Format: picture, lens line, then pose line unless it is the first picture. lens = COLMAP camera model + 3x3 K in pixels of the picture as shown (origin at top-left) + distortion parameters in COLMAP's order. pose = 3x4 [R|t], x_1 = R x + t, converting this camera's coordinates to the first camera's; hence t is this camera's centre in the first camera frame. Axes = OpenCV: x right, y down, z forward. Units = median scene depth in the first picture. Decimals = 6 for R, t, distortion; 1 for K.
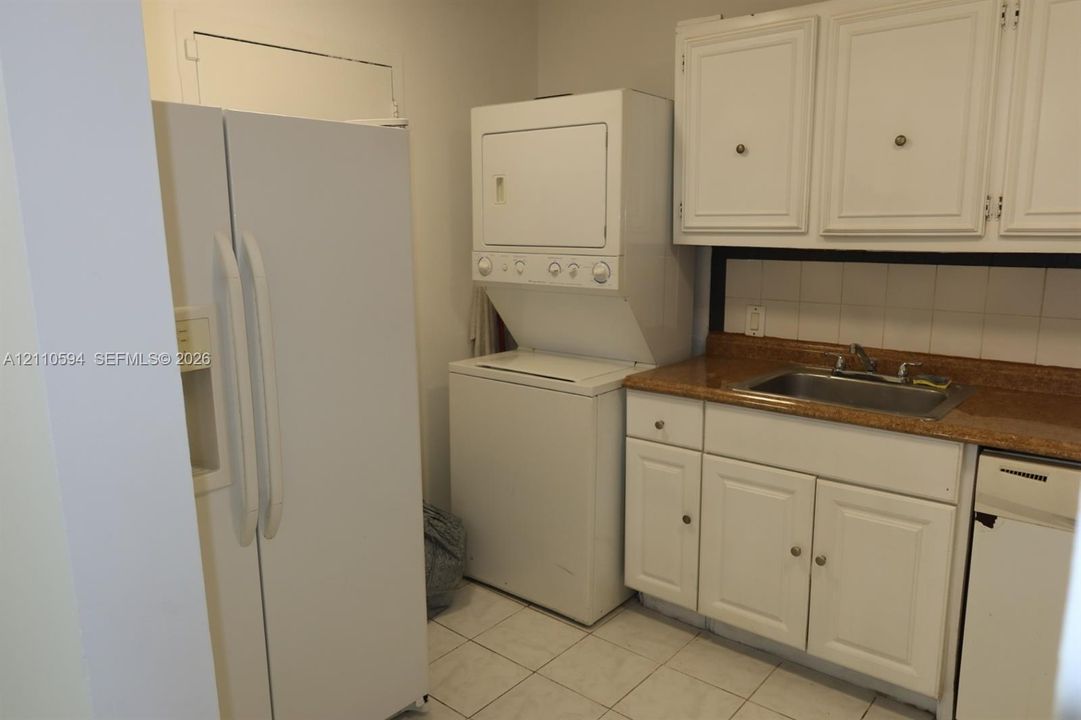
lens RADIAL K [[751.3, 0, 540.5], [0, 751.3, 360.0], [0, 0, 1]] dist [-0.005161, 0.000969]
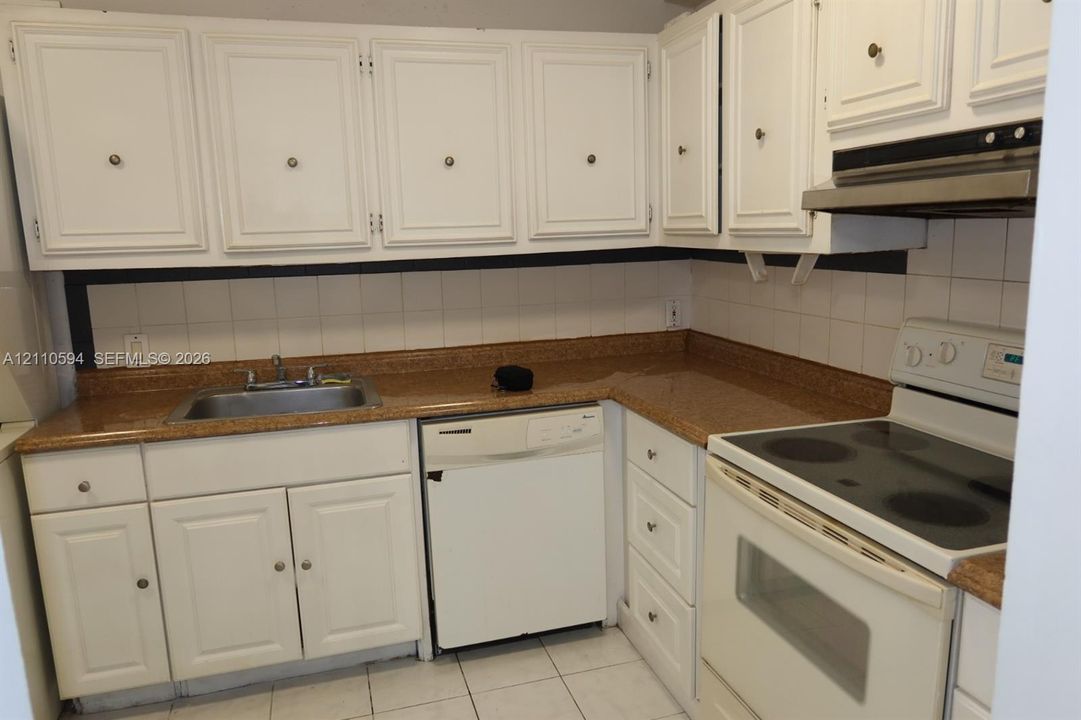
lens RADIAL K [[751.3, 0, 540.5], [0, 751.3, 360.0], [0, 0, 1]] dist [-0.005161, 0.000969]
pose [[0.553595, -0.147454, 0.819628, -0.230294], [0.172657, 0.983137, 0.060253, -0.014258], [-0.814692, 0.108159, 0.569719, 0.111657]]
